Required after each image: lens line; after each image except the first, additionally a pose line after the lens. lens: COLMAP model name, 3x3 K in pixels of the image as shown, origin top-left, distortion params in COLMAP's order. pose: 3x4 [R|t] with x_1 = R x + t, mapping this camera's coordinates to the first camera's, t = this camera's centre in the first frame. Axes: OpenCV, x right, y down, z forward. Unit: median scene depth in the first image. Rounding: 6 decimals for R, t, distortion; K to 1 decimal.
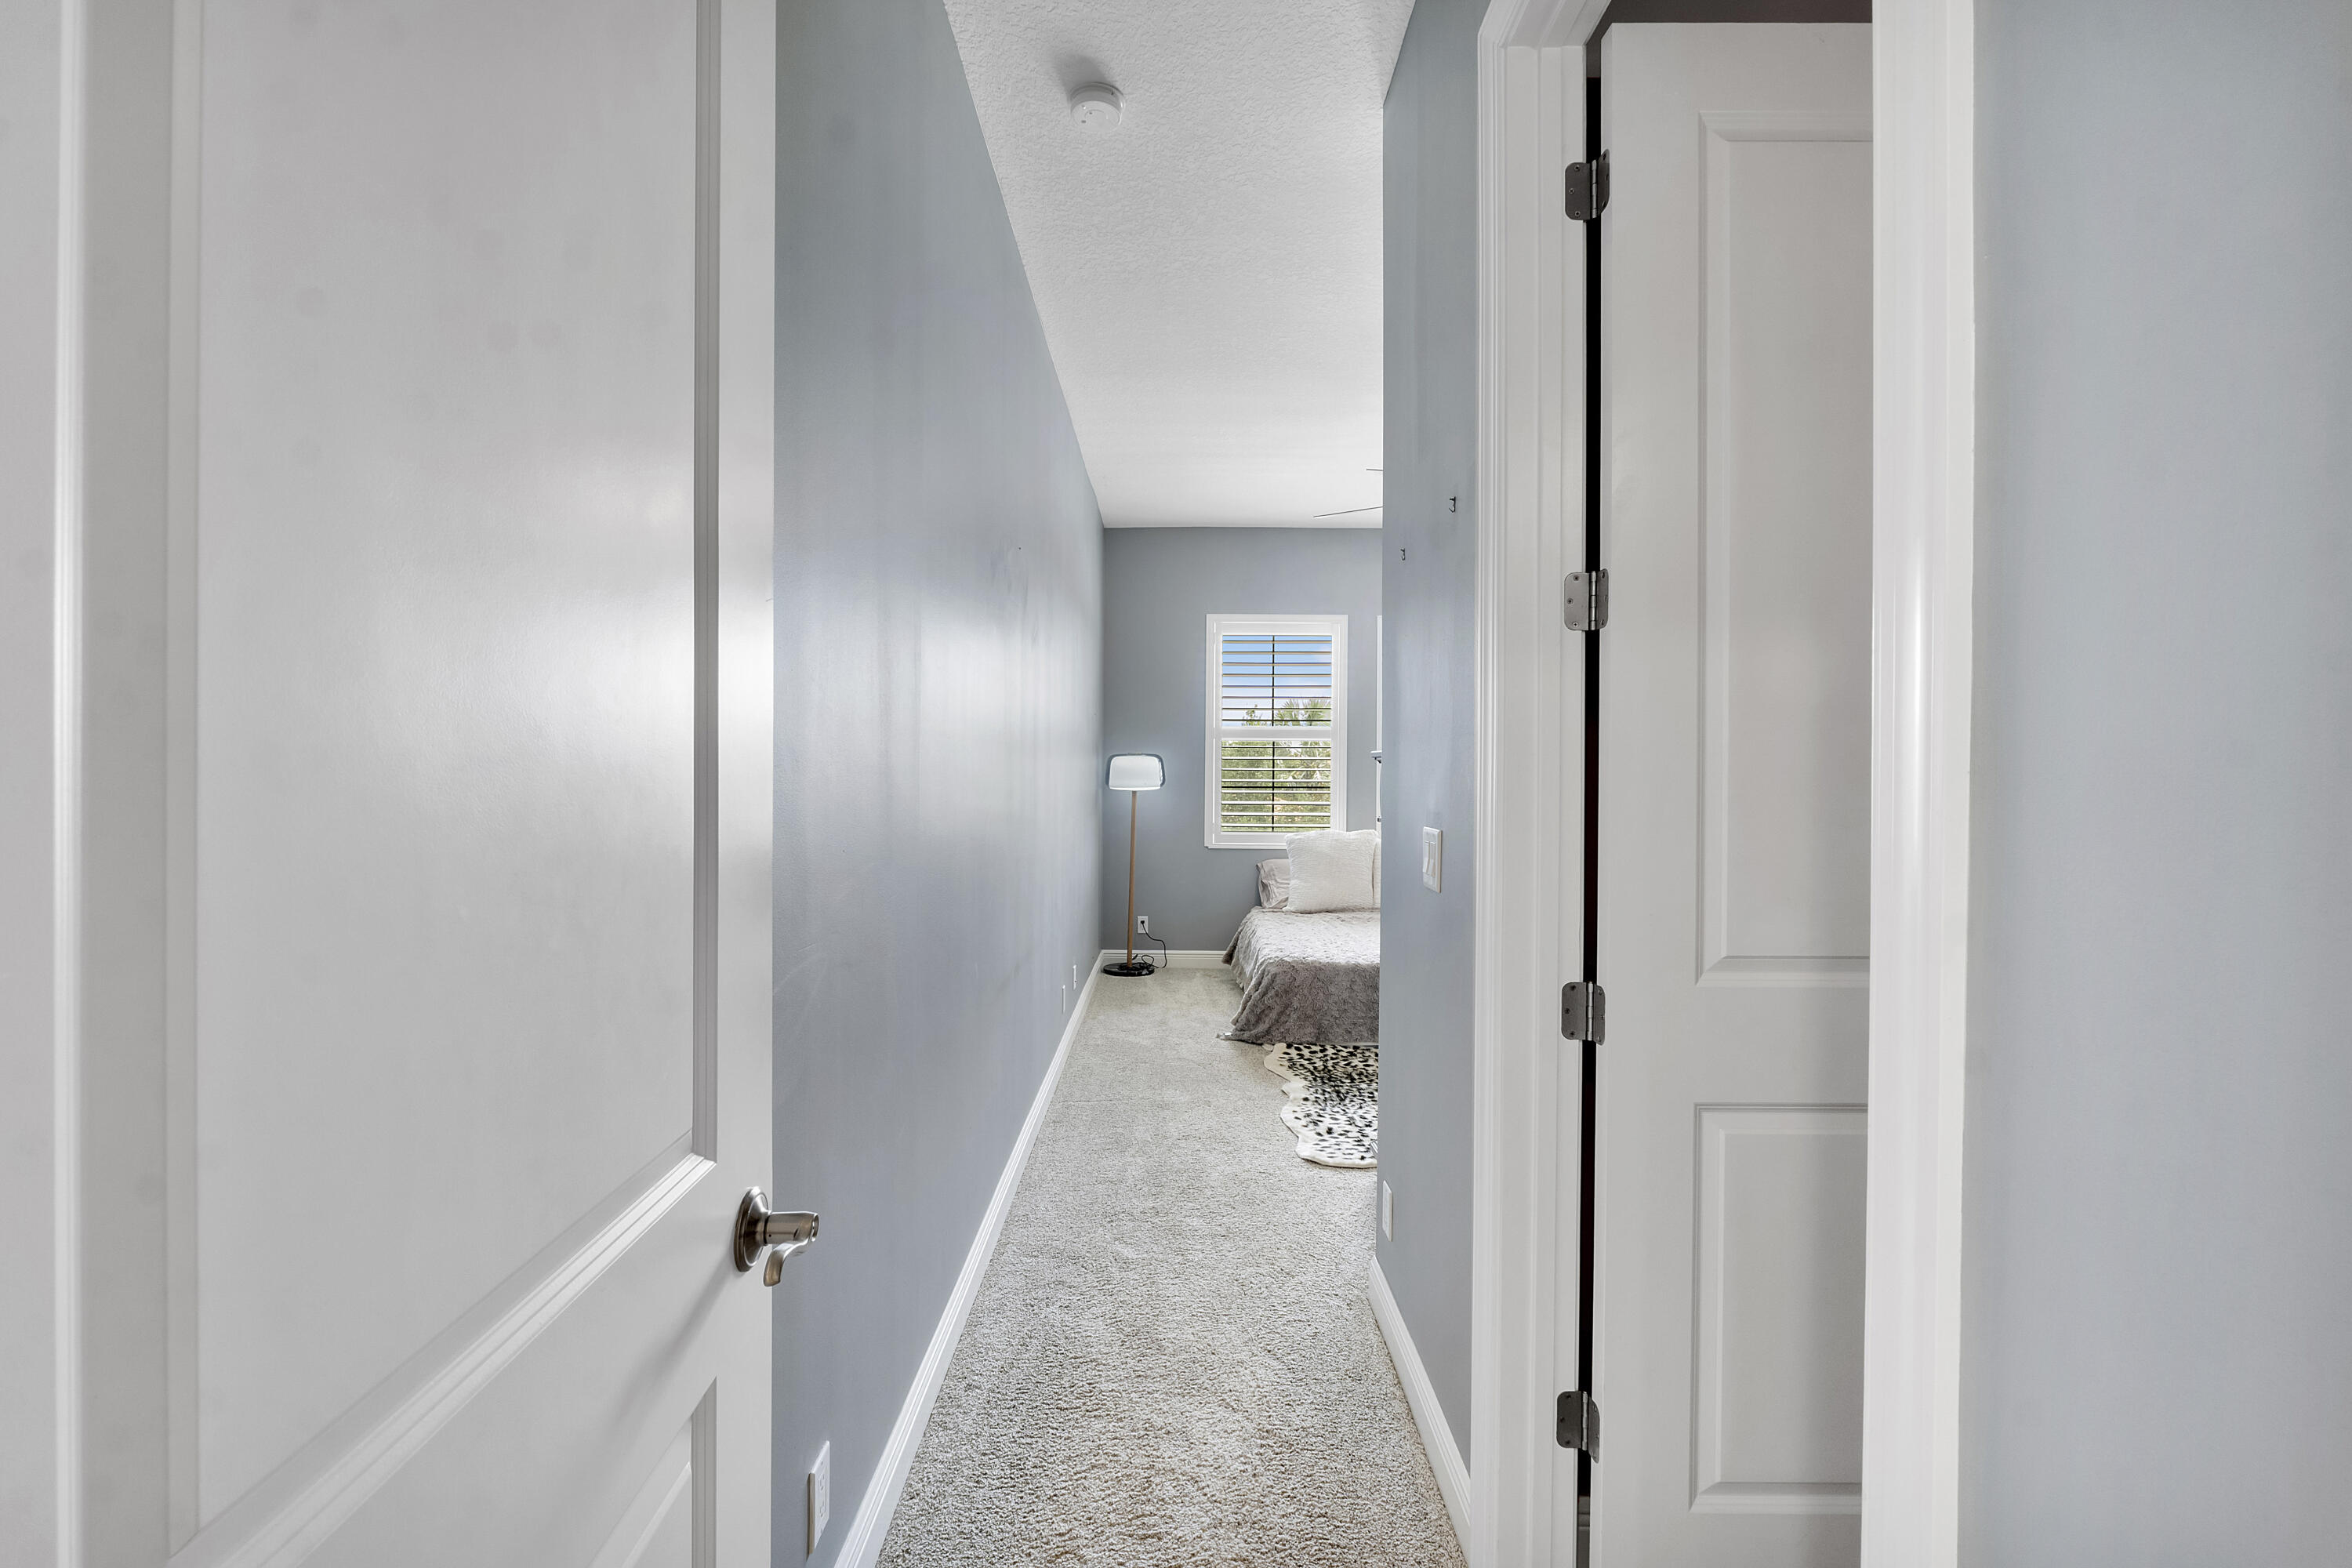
lens RADIAL K [[1012.6, 0, 1174.5], [0, 1012.6, 778.5], [0, 0, 1]] dist [-0.004998, -0.001023]
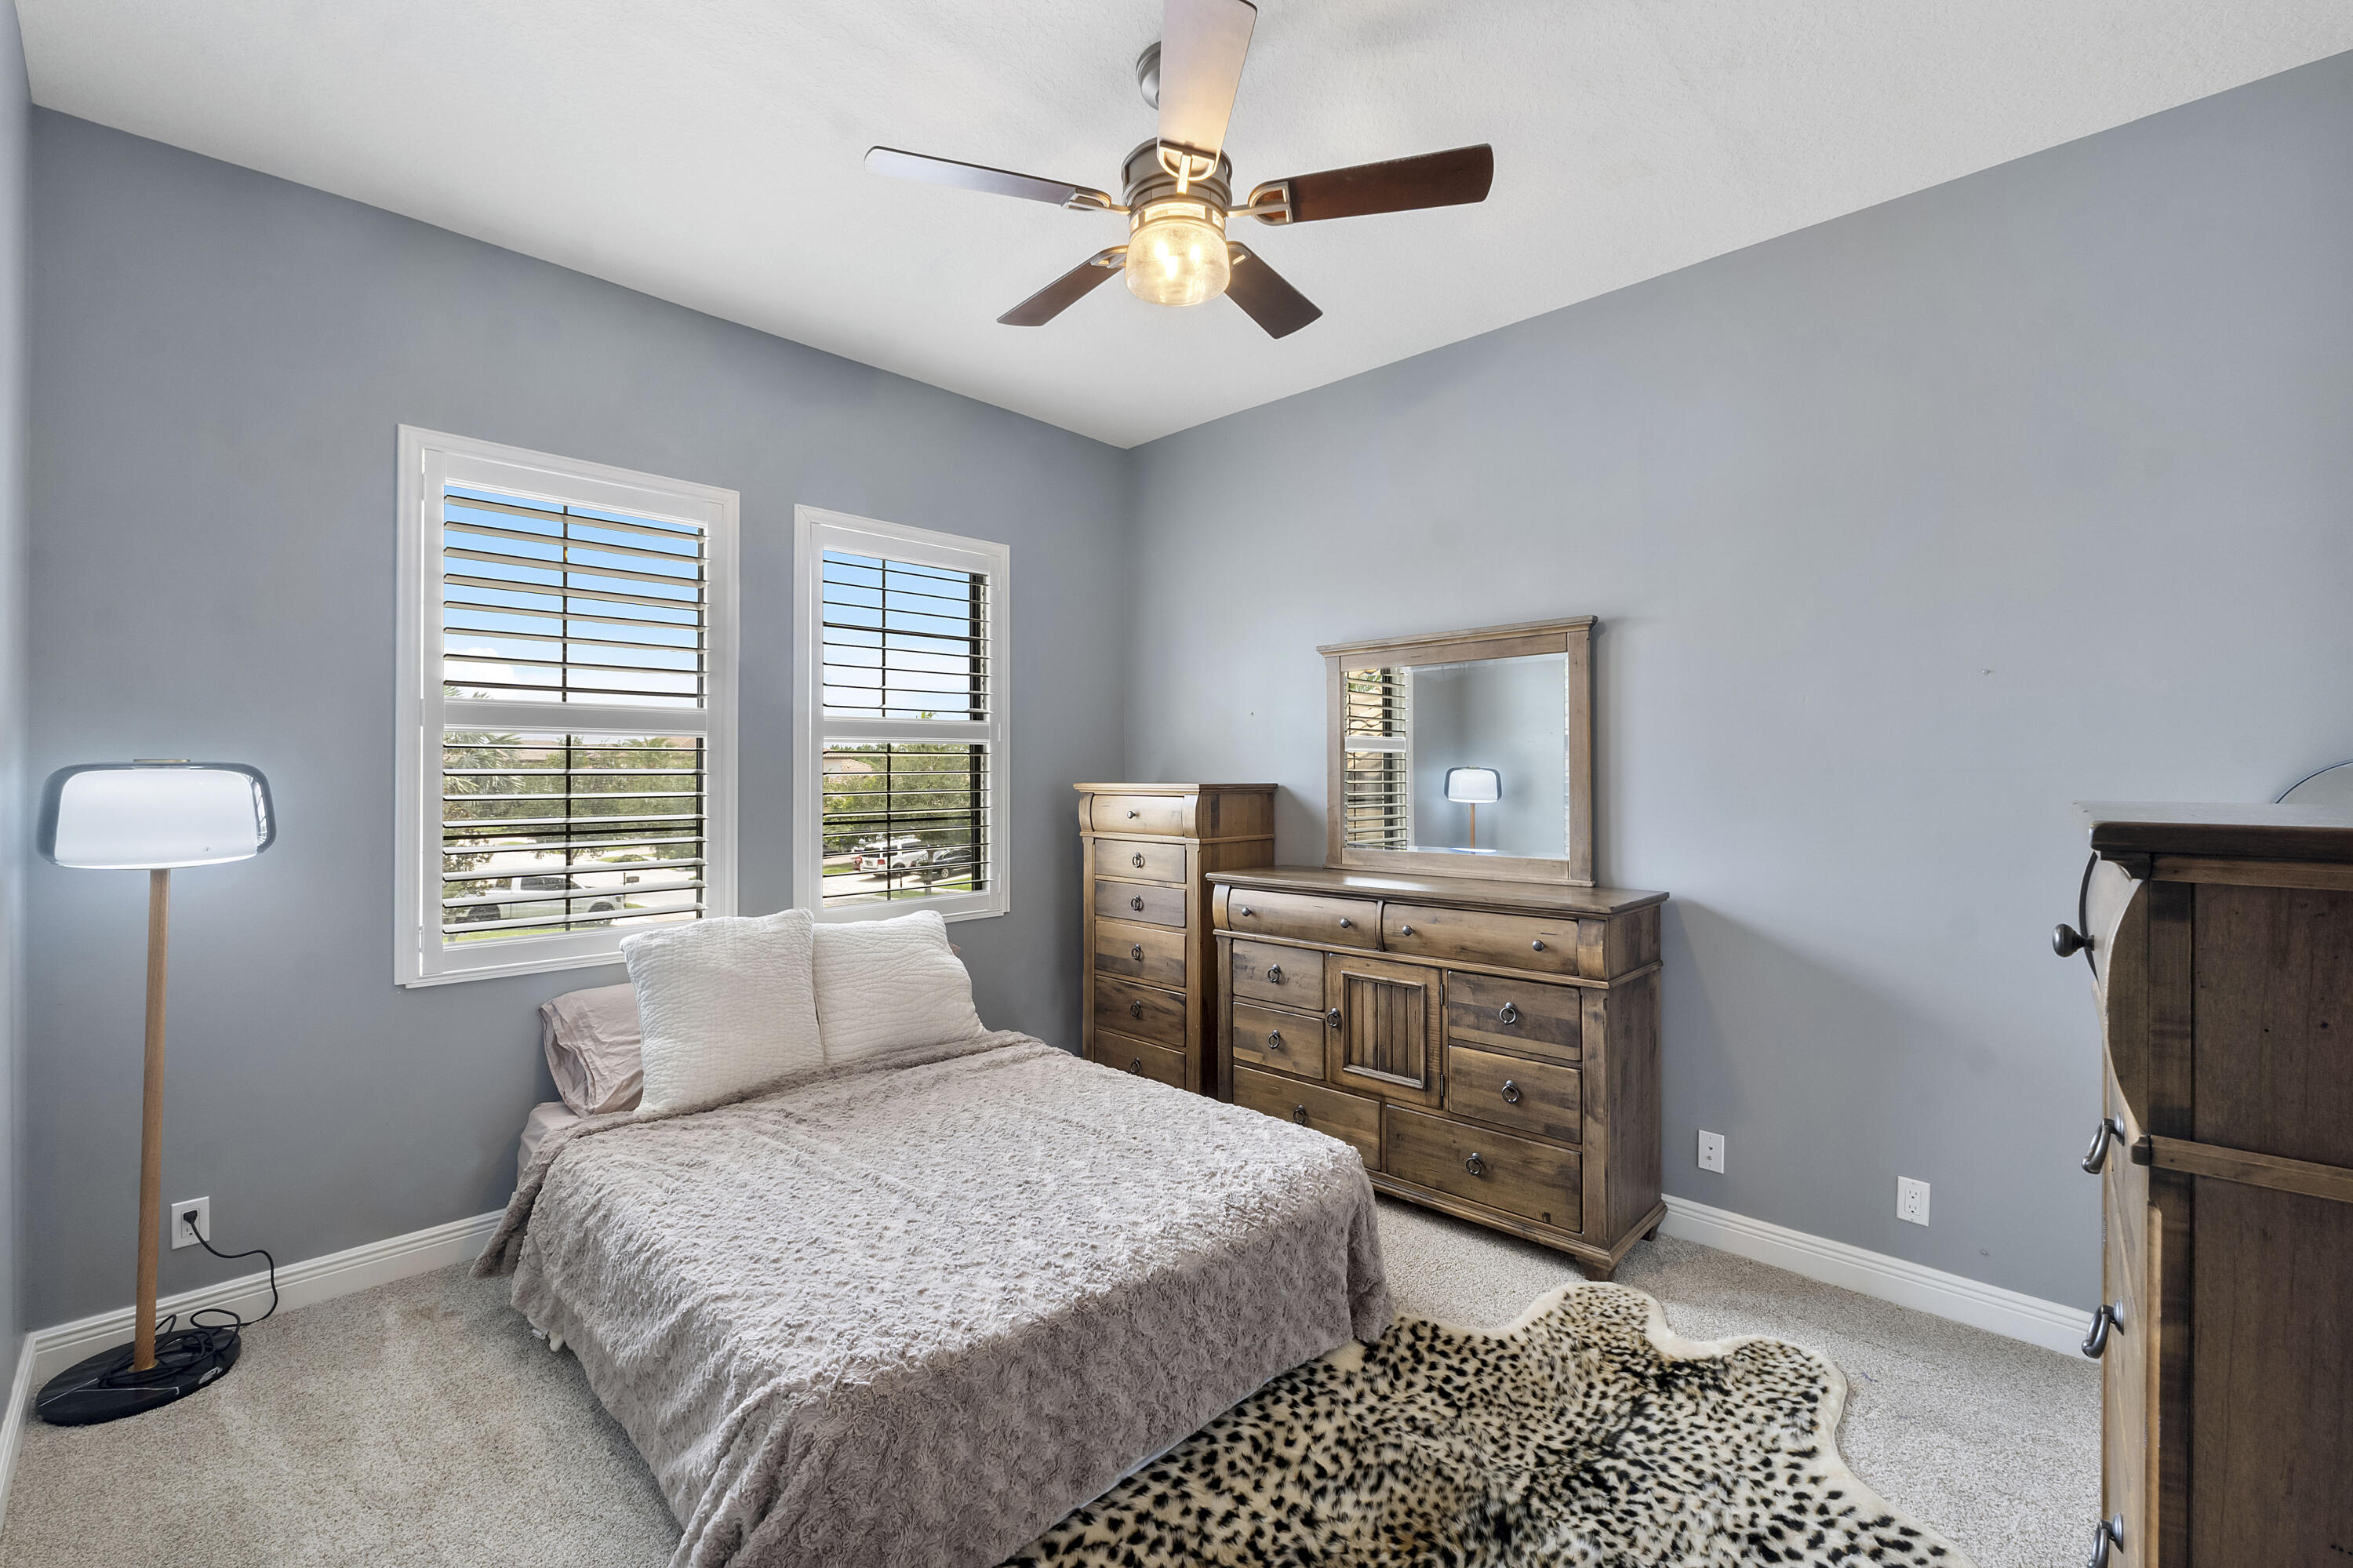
lens RADIAL K [[1013.1, 0, 1187.1], [0, 1013.1, 769.1], [0, 0, 1]] dist [-0.004998, -0.001023]
pose [[0.700695, -0.005070, 0.713443, -0.038057], [0.008901, 0.999959, -0.001636, -0.018204], [-0.713405, 0.007497, 0.700712, 0.485301]]
